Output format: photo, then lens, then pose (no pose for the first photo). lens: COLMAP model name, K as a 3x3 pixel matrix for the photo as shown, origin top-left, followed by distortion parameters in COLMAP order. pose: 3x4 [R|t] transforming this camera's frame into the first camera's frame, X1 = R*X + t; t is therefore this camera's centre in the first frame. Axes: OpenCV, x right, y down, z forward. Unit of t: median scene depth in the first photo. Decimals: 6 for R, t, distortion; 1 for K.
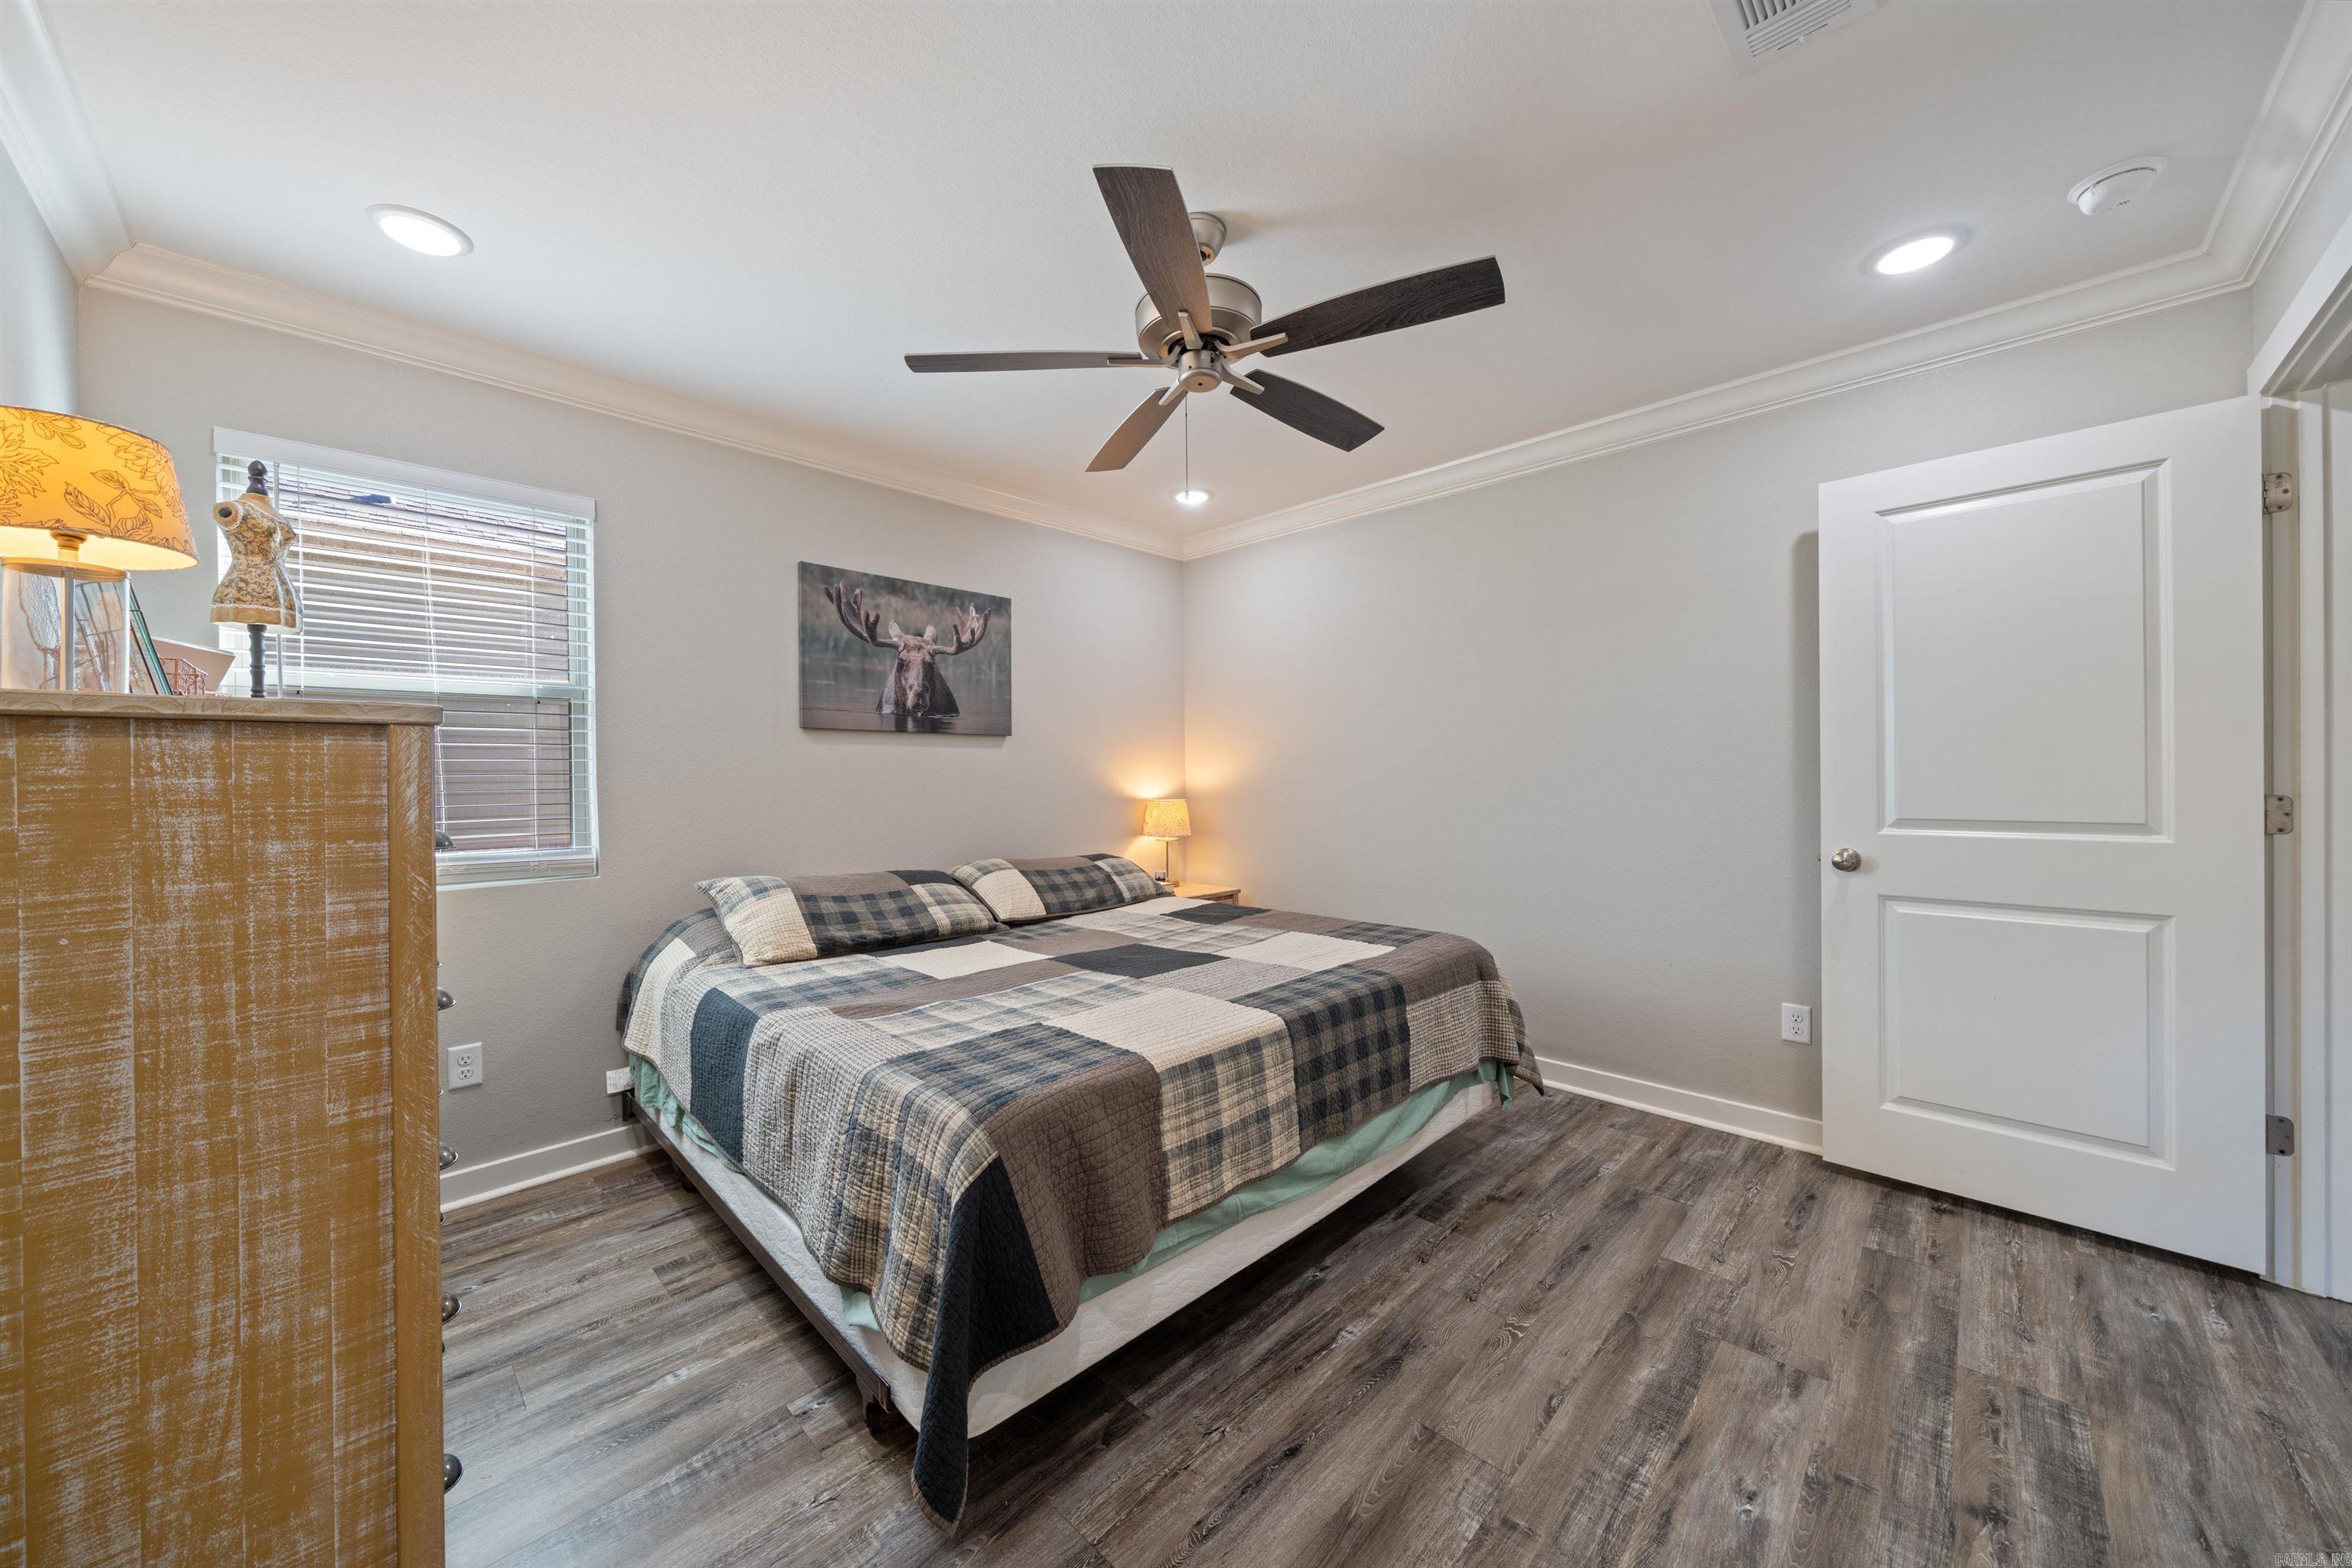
lens RADIAL K [[825.6, 0, 1170.4], [0, 825.6, 767.4], [0, 0, 1]] dist [-0.002712, -0.000236]
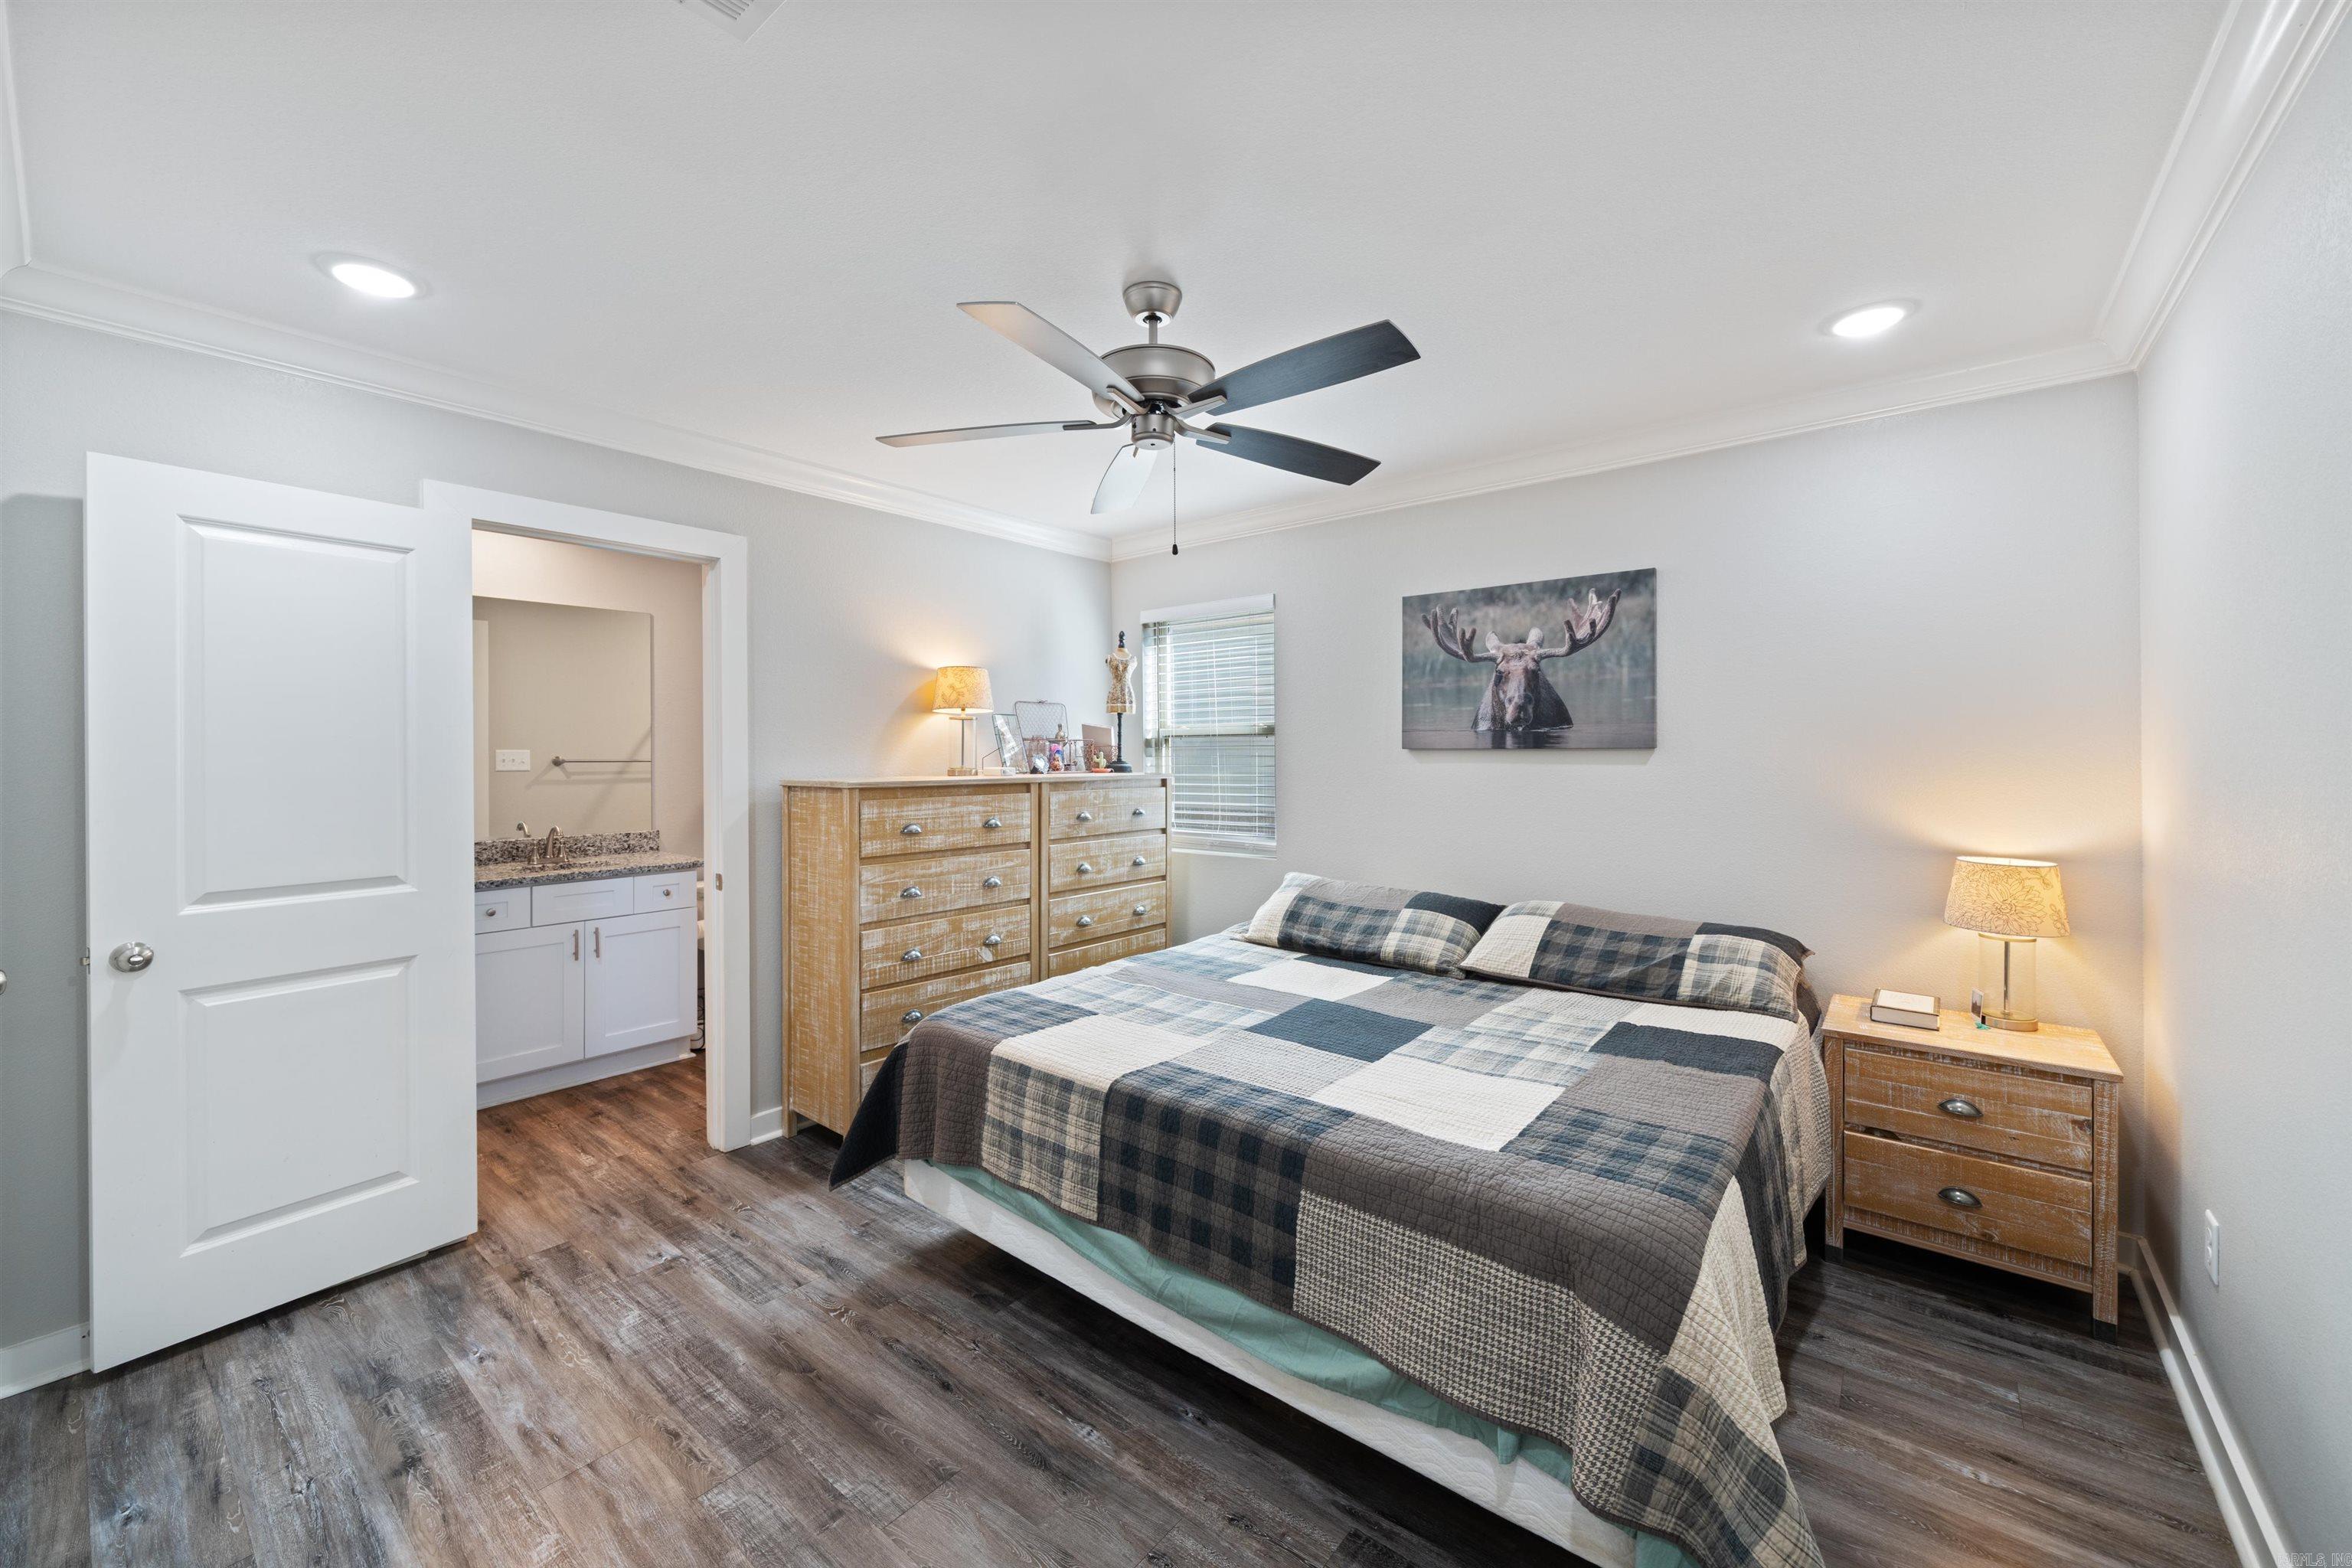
lens RADIAL K [[910.3, 0, 1171.2], [0, 910.3, 740.9], [0, 0, 1]] dist [-0.001668, -0.000141]
pose [[0.093807, -0.002958, -0.995586, 0.716818], [0.015404, 0.999880, -0.001519, -0.060373], [0.995471, -0.015193, 0.093841, 0.569090]]
